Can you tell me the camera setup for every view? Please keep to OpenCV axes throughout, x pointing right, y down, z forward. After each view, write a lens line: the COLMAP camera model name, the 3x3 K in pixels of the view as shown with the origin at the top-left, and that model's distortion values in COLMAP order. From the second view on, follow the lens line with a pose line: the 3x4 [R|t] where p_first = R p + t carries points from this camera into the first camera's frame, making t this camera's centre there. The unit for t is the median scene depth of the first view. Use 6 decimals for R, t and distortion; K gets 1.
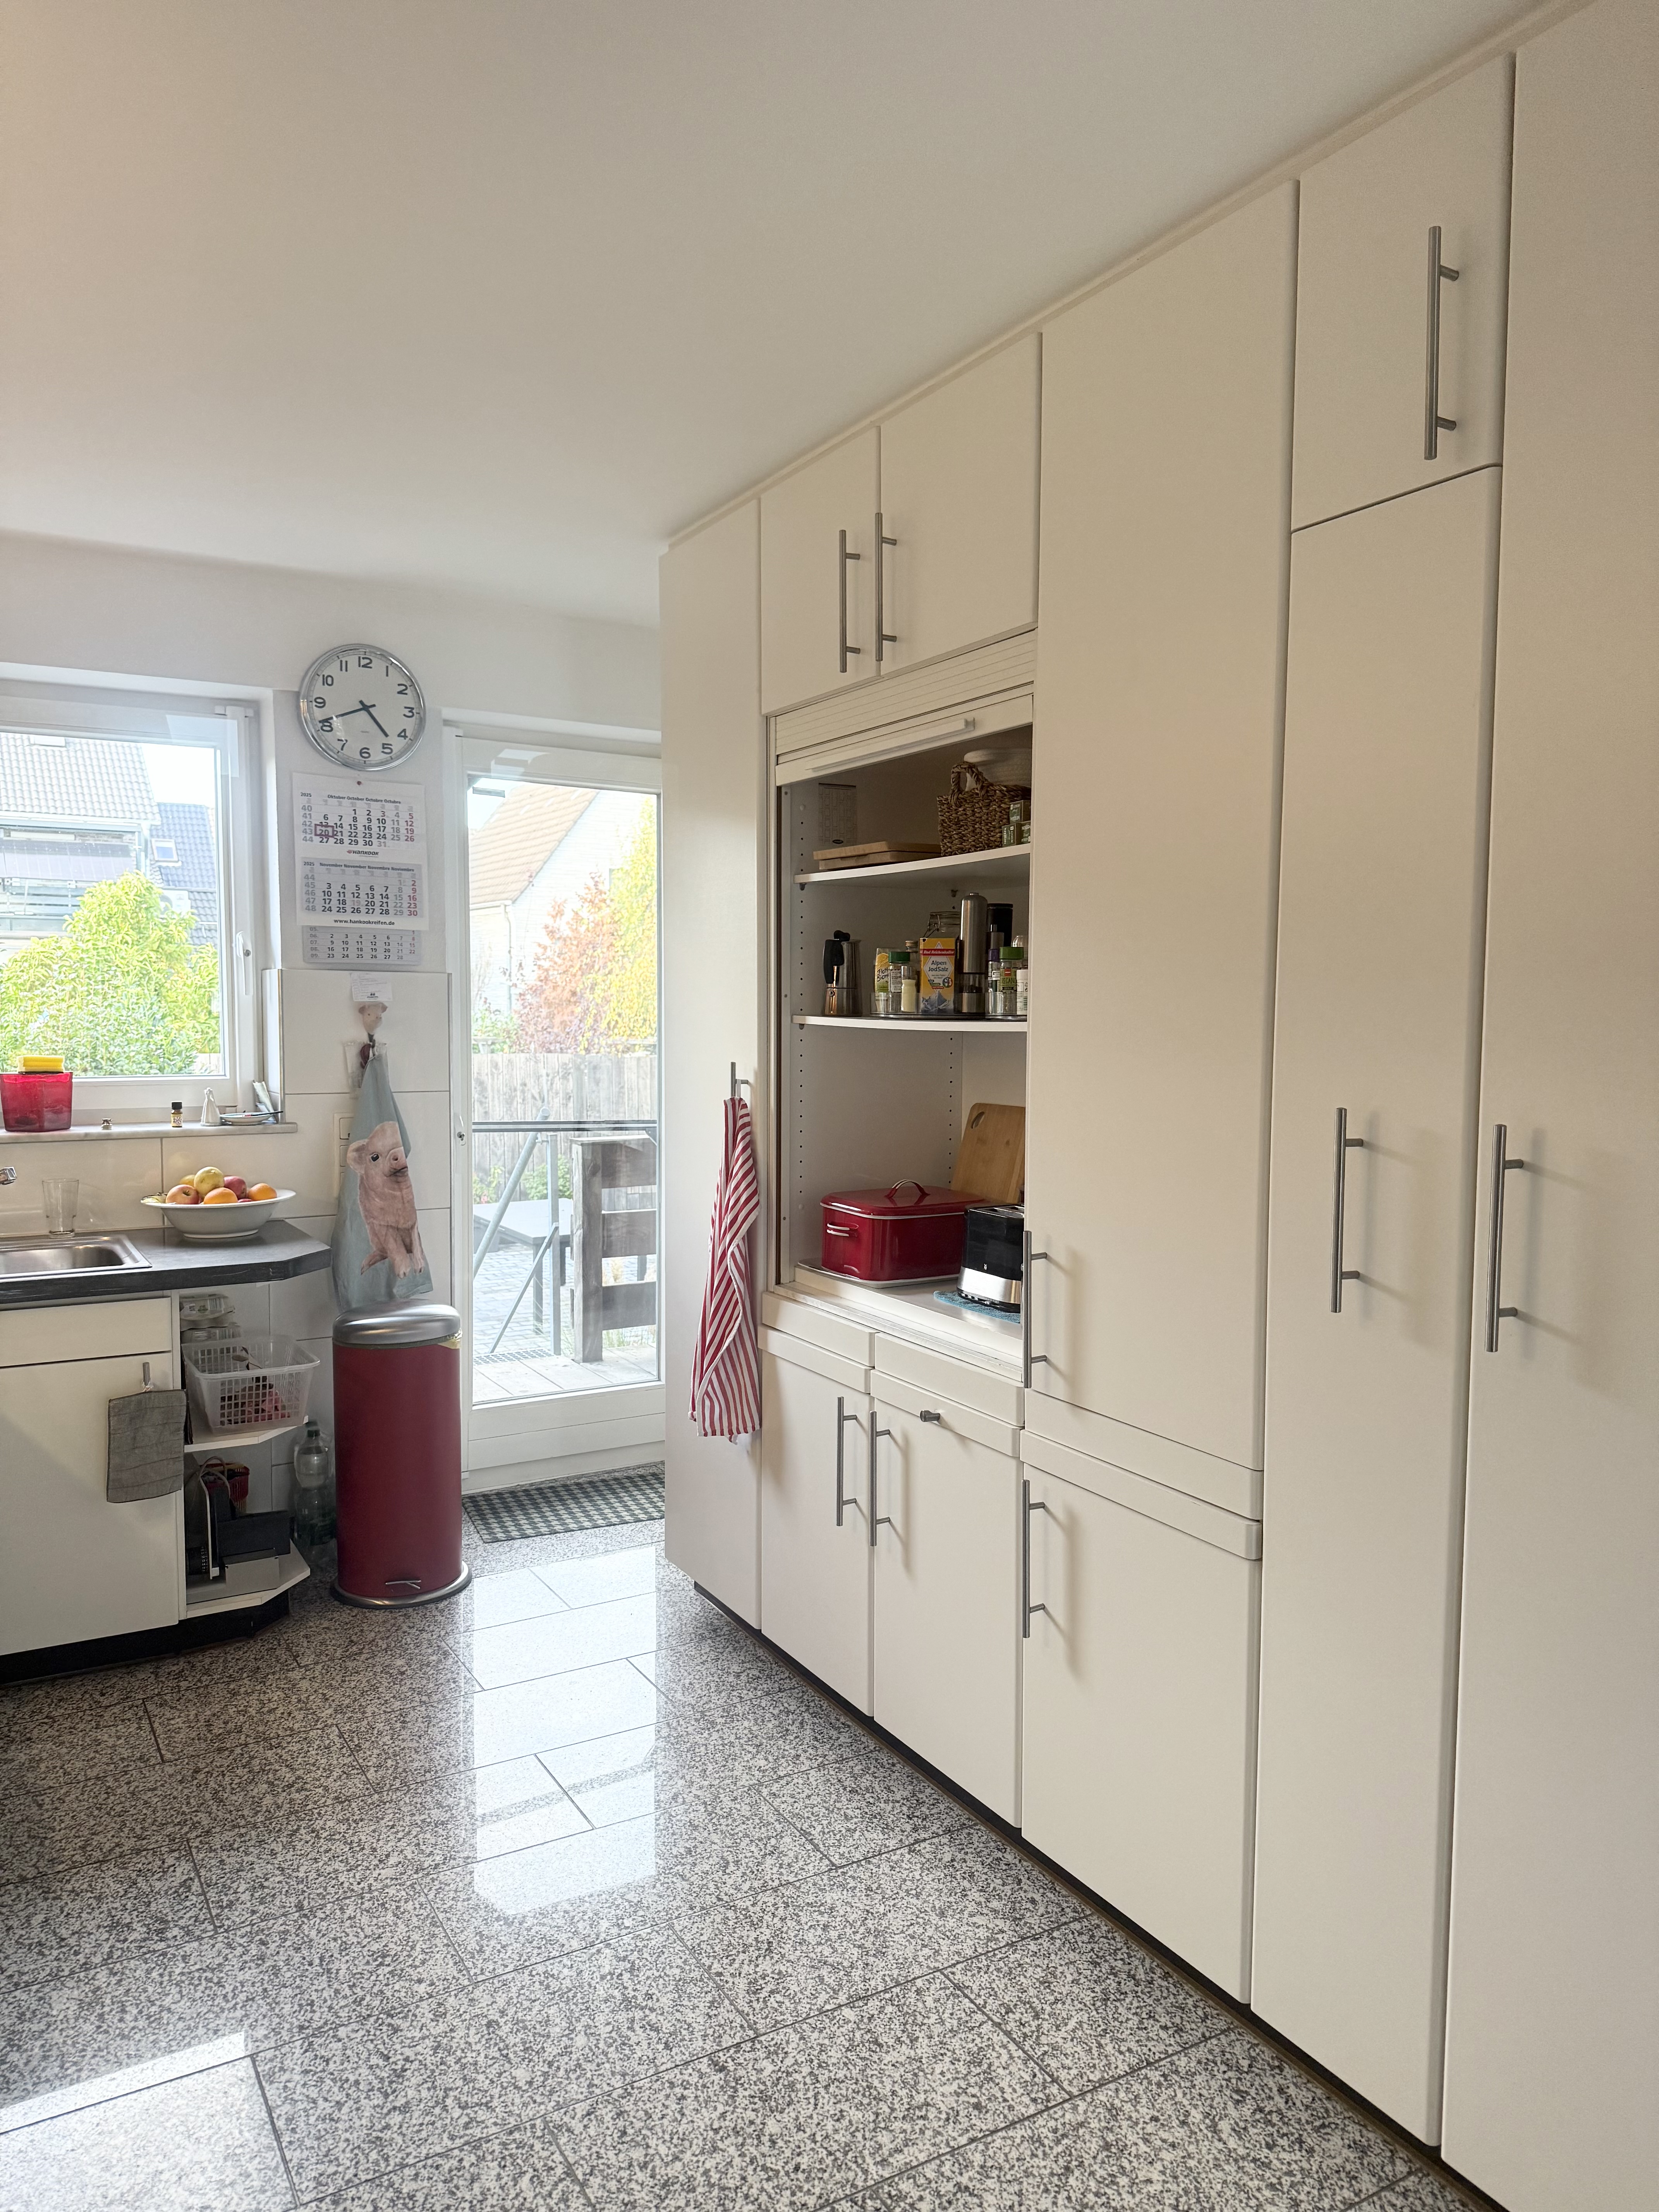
lens RADIAL K [[1539.1, 0, 829.5], [0, 1539.1, 1106.0], [0, 0, 1]] dist [0.079118, -0.043735]
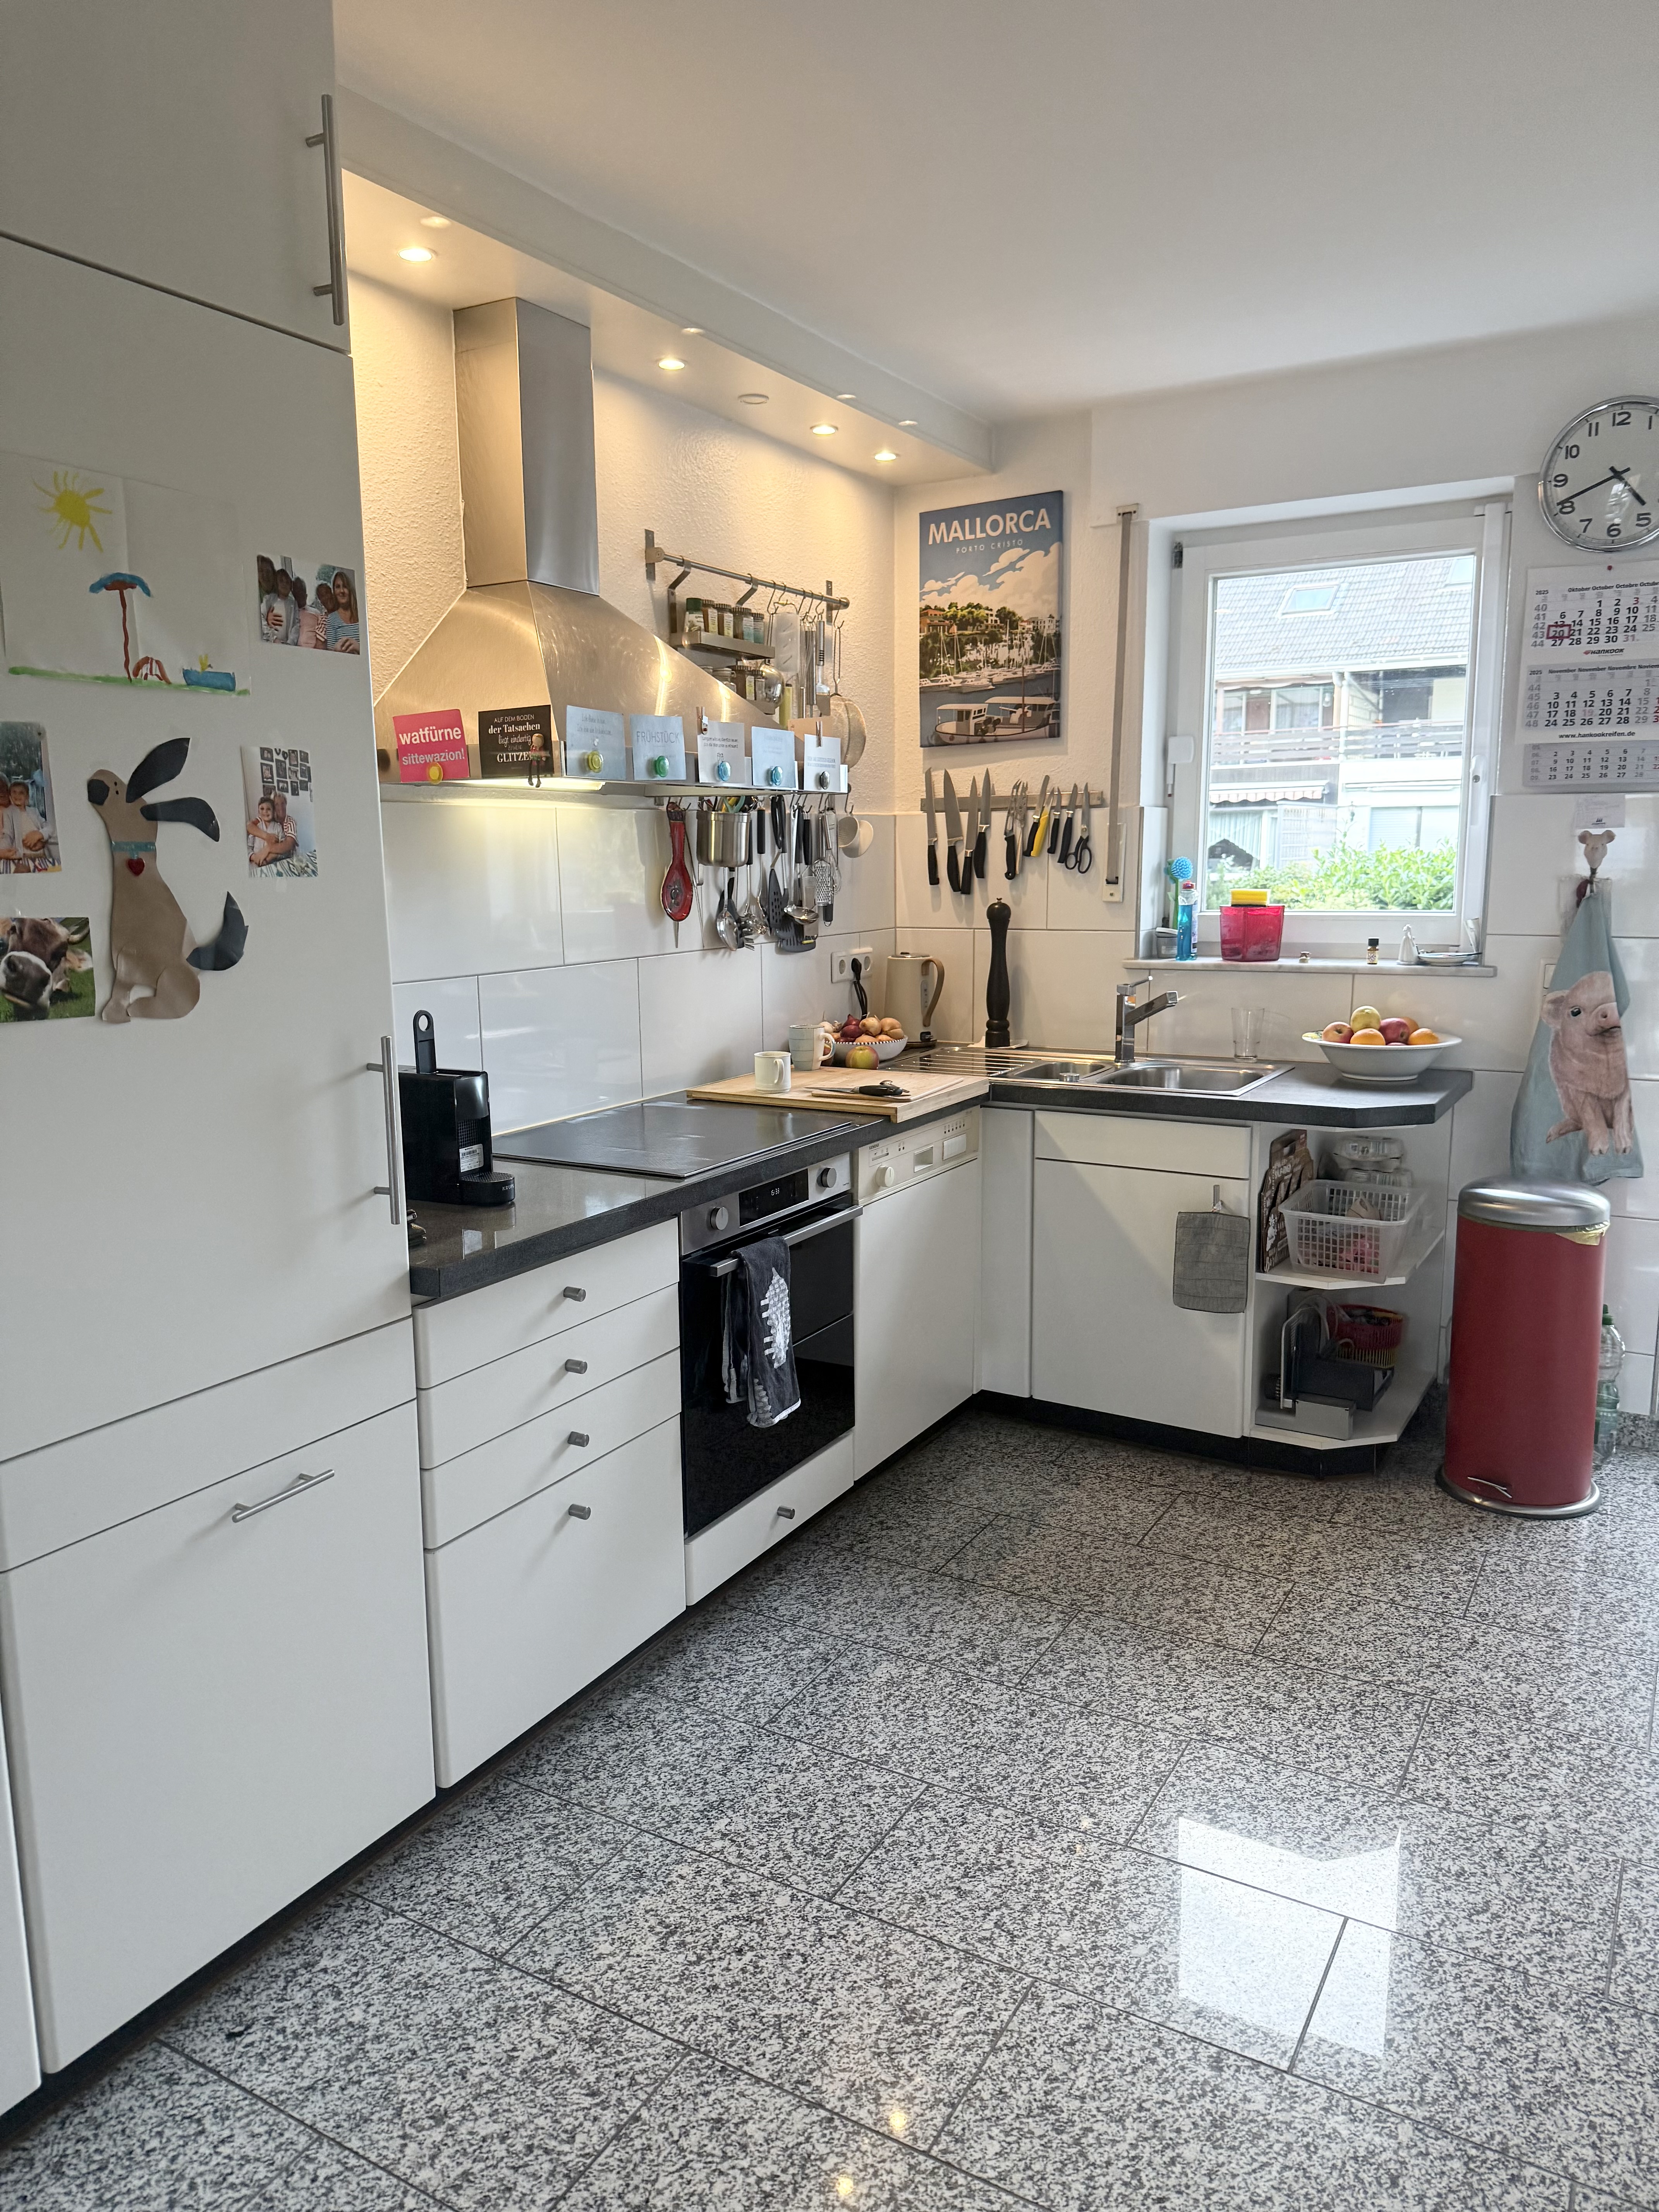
lens RADIAL K [[1559.3, 0, 829.5], [0, 1559.3, 1106.0], [0, 0, 1]] dist [-0.005854, 0.010189]
pose [[0.511818, 0.129302, -0.849307, 0.300028], [-0.043889, 0.991253, 0.124464, -0.005863], [0.857972, -0.026427, 0.513016, 0.245439]]
